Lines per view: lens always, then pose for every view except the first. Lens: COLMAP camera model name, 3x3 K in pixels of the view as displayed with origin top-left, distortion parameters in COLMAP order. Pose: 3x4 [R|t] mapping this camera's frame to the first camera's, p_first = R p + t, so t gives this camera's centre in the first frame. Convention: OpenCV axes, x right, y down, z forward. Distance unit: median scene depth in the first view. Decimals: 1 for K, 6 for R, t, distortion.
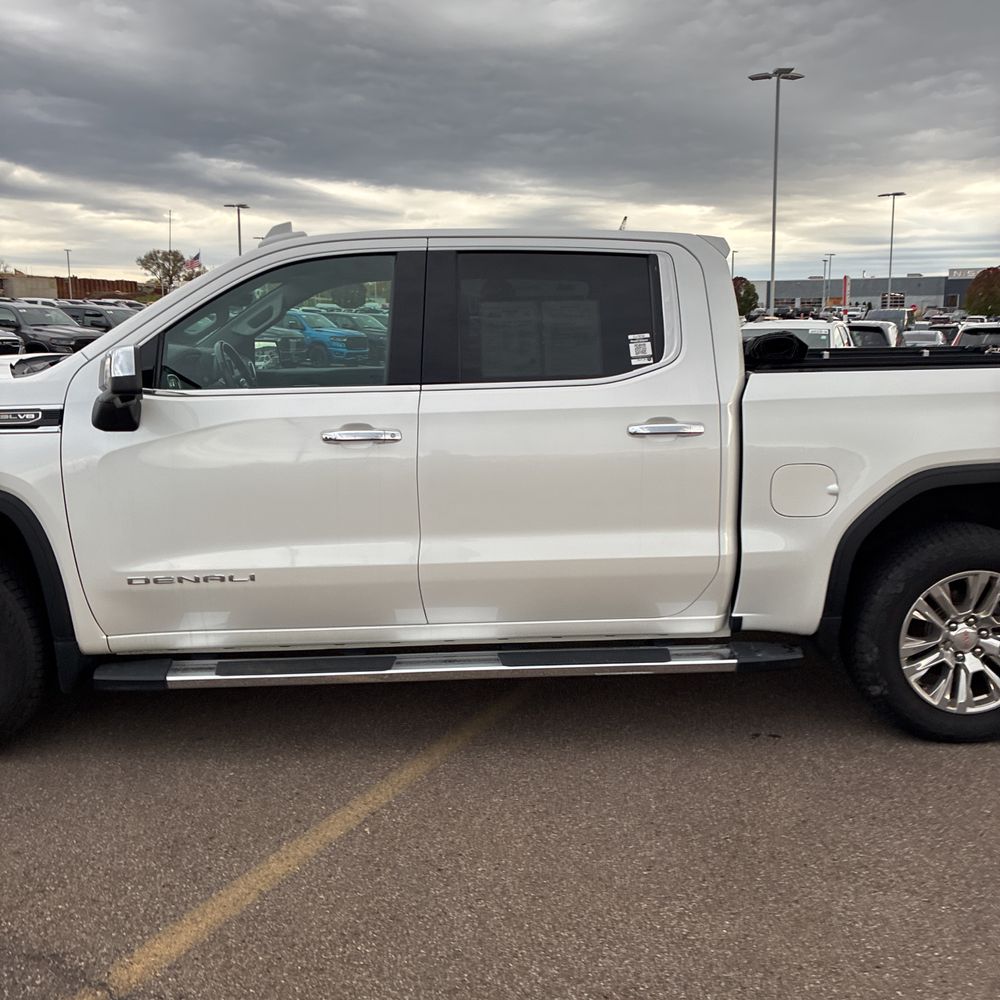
lens RADIAL K [[1010.8, 0, 500.0], [0, 1010.8, 500.0], [0, 0, 1]] dist [0.020288, 0.026571]
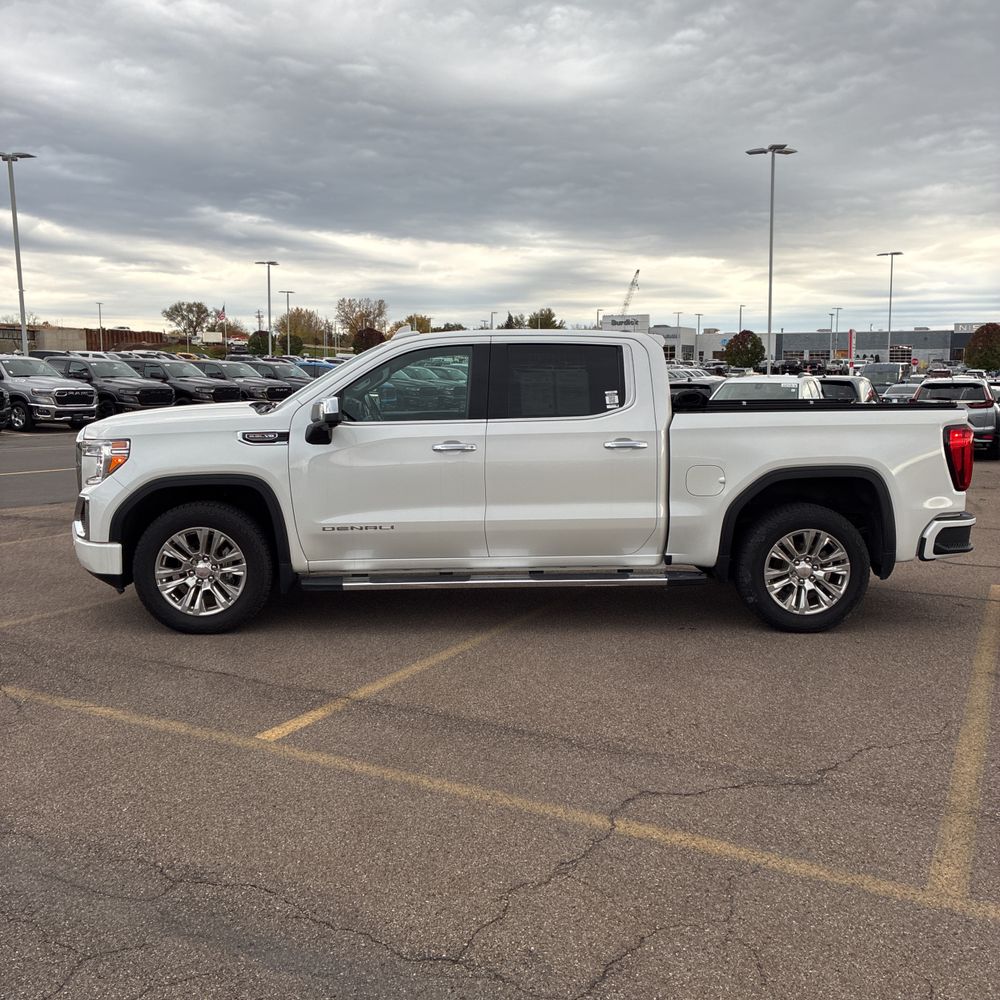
lens RADIAL K [[1002.6, 0, 500.4], [0, 1002.6, 524.5], [0, 0, 1]] dist [0.017447, 0.041642]
pose [[0.999936, 0.004989, -0.010117, -0.034173], [-0.005229, 0.999701, -0.023892, 0.105522], [0.009995, 0.023943, 0.999663, -0.705700]]
